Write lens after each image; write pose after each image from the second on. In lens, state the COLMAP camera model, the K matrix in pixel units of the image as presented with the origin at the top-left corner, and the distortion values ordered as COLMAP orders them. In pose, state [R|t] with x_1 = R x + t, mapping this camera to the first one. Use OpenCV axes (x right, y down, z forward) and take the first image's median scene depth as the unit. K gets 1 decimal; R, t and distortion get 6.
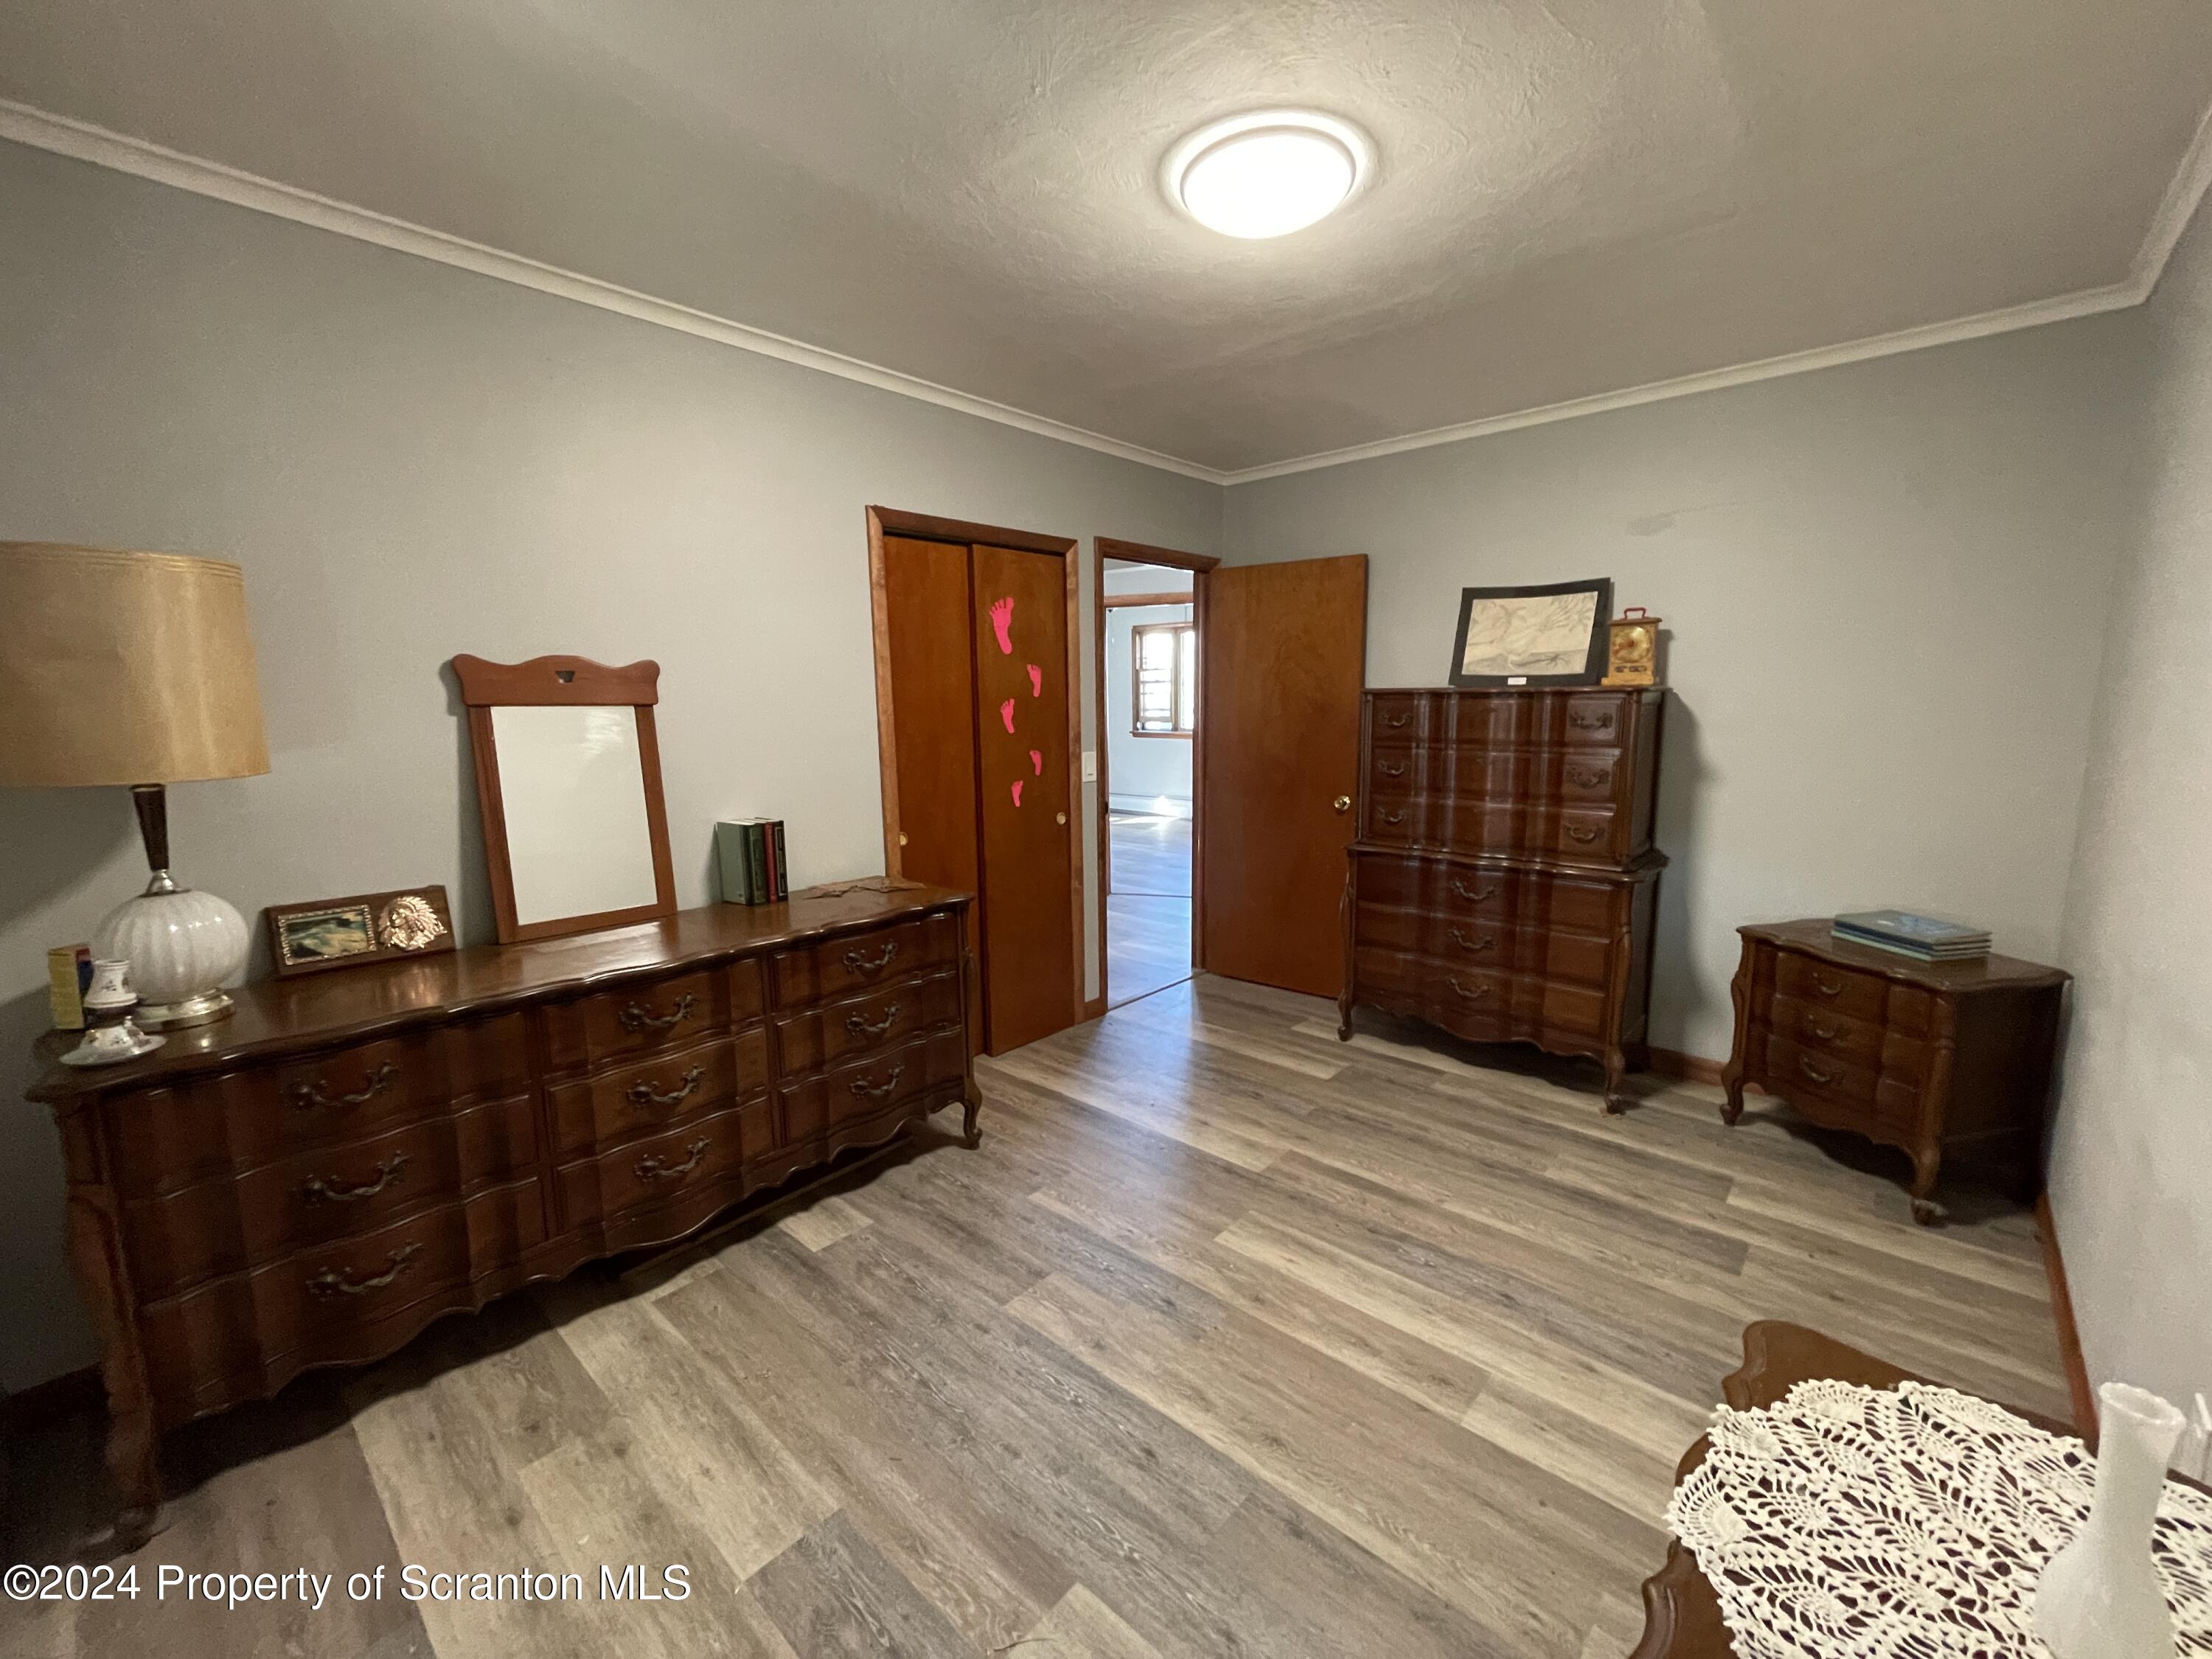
lens RADIAL K [[898.1, 0, 1105.7], [0, 898.1, 823.2], [0, 0, 1]] dist [-0.001014, -0.000362]
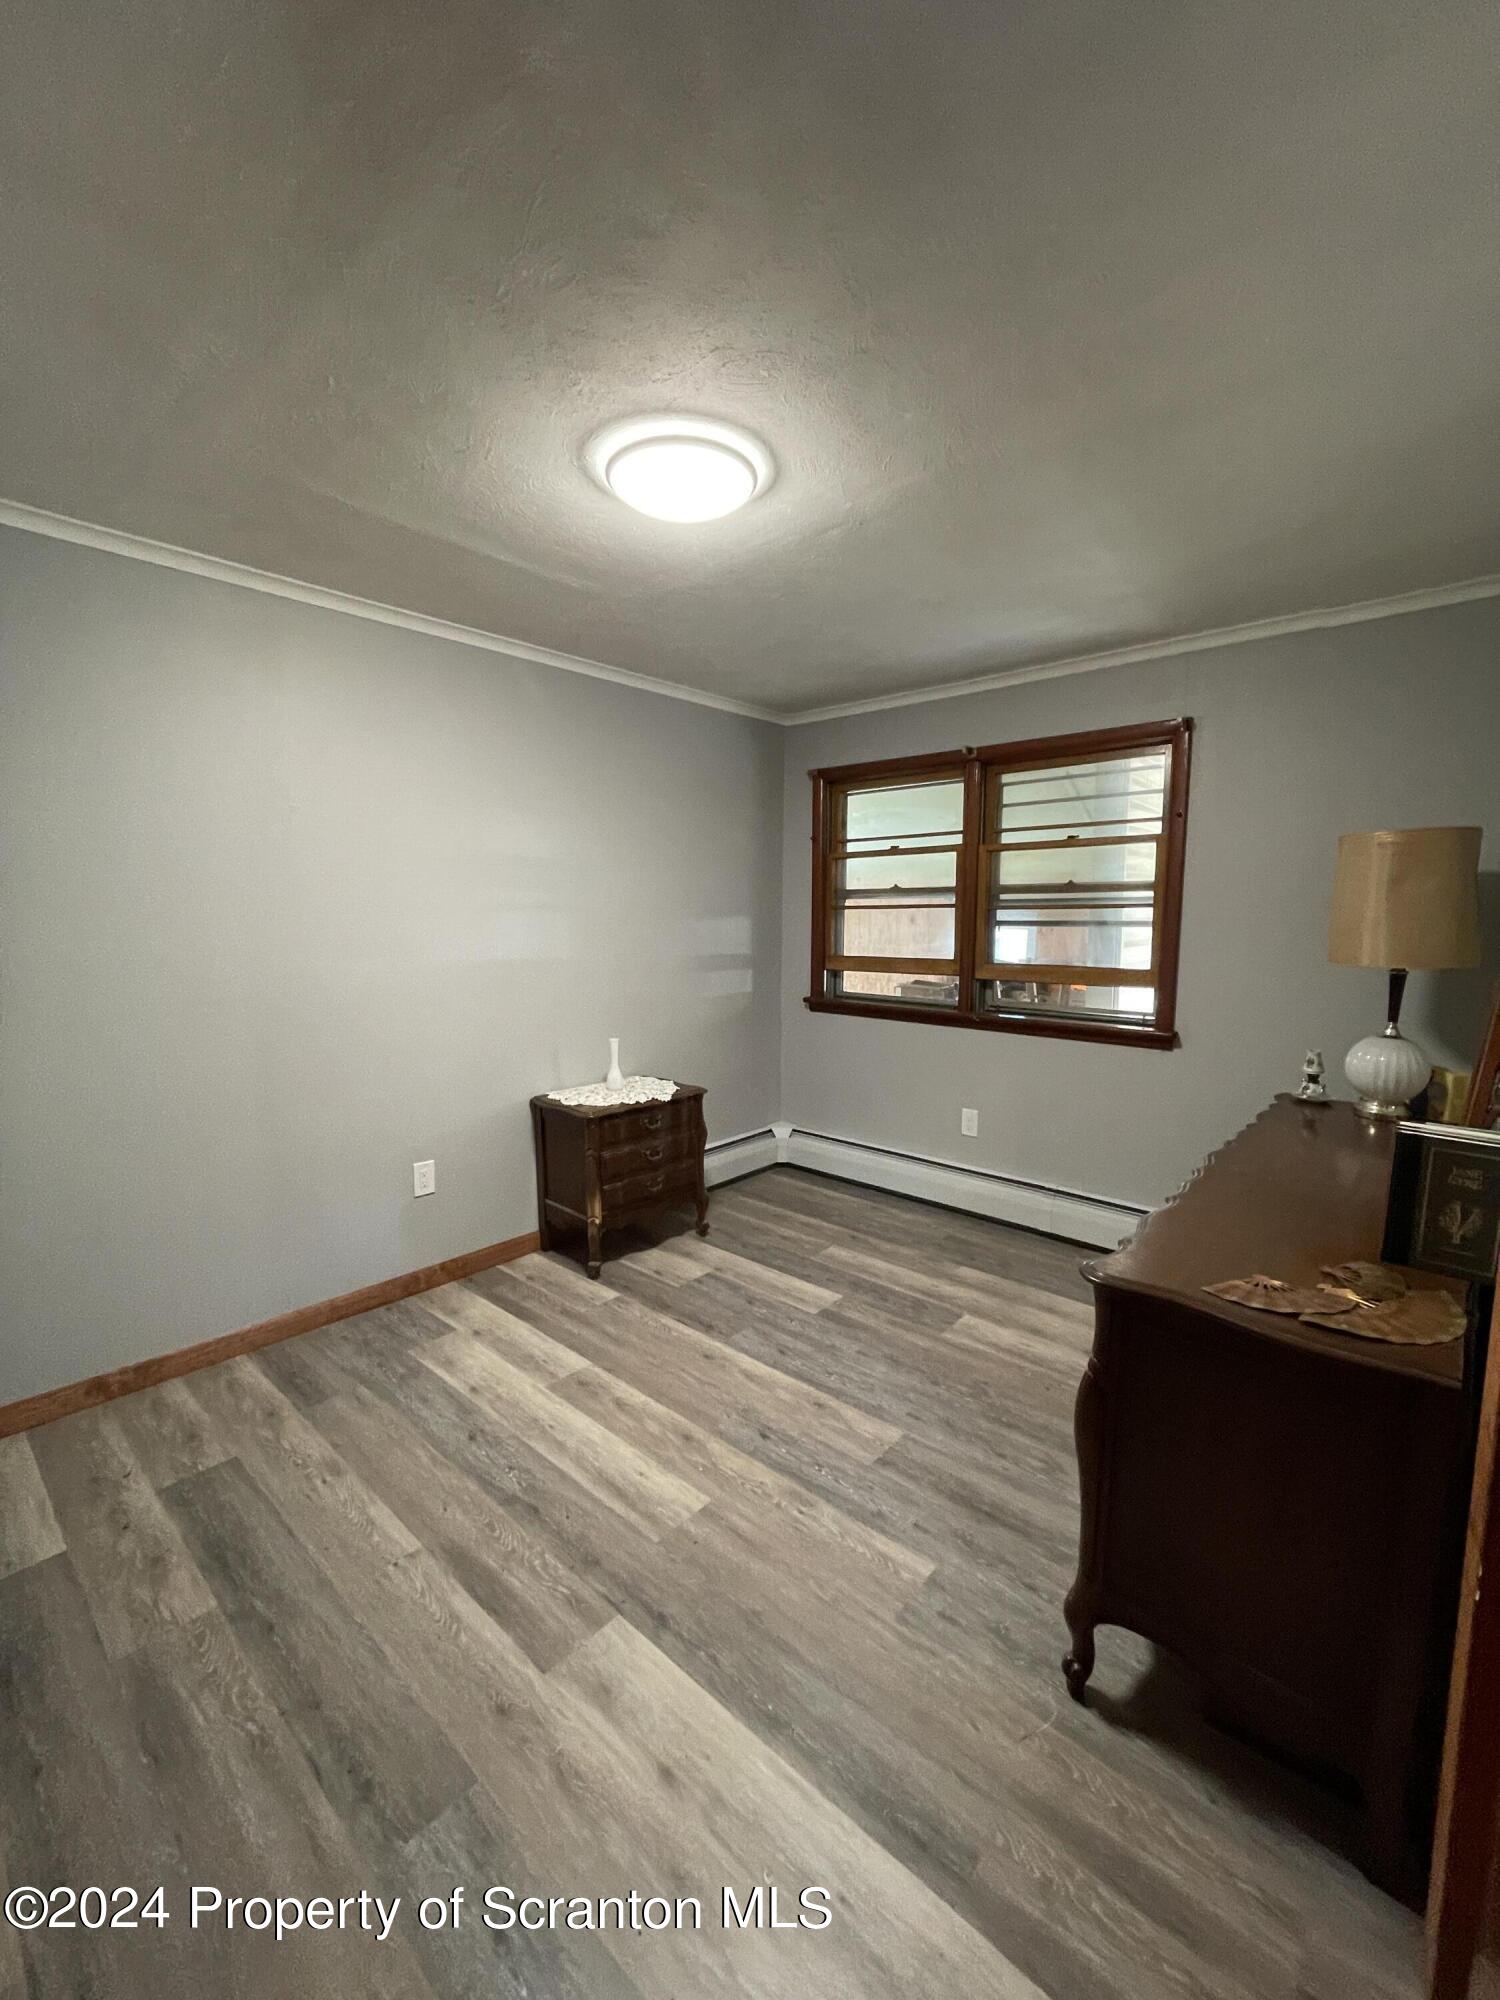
lens RADIAL K [[812.0, 0, 755.0], [0, 812.0, 1001.9], [0, 0, 1]] dist [-0.001014, -0.000362]
pose [[-0.999954, 0.008152, -0.005022, 0.079899], [0.006656, 0.968882, 0.247432, -0.266887], [0.006882, 0.247388, -0.968892, 1.821189]]
